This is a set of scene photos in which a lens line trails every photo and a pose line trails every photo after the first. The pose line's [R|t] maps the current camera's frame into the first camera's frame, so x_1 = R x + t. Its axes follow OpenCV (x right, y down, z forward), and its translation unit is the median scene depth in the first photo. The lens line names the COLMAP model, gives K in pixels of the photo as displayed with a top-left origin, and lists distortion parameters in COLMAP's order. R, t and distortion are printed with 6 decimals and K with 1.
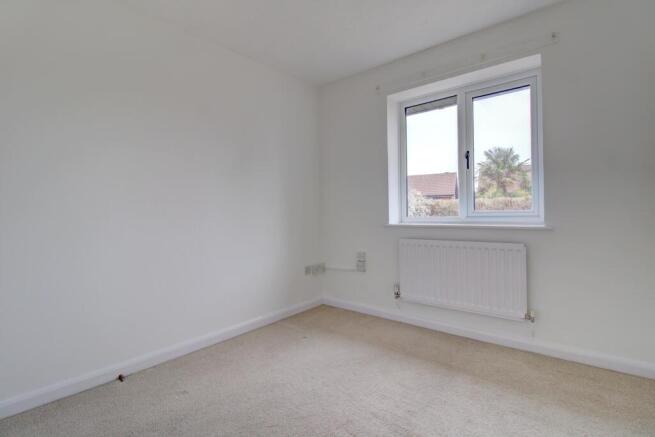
lens RADIAL K [[308.1, 0, 327.7], [0, 308.1, 213.5], [0, 0, 1]] dist [0.003298, 0.000164]
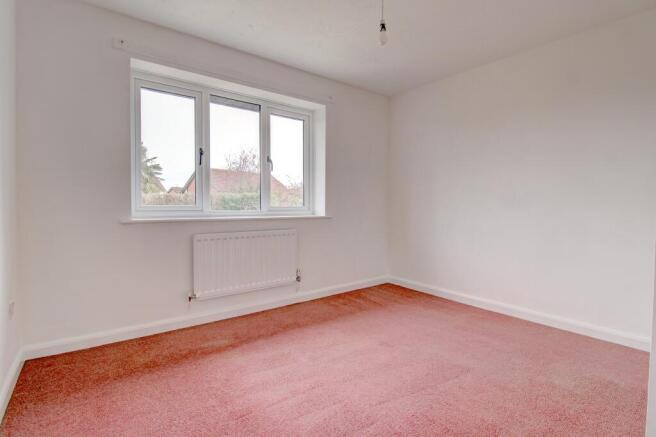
lens RADIAL K [[308.6, 0, 328.2], [0, 308.6, 213.5], [0, 0, 1]] dist [0.003298, 0.000164]
pose [[0.235232, -0.010032, 0.971887, -0.535336], [-0.002952, 0.999935, 0.011036, 0.008453], [-0.971935, -0.005465, 0.235187, 0.382195]]
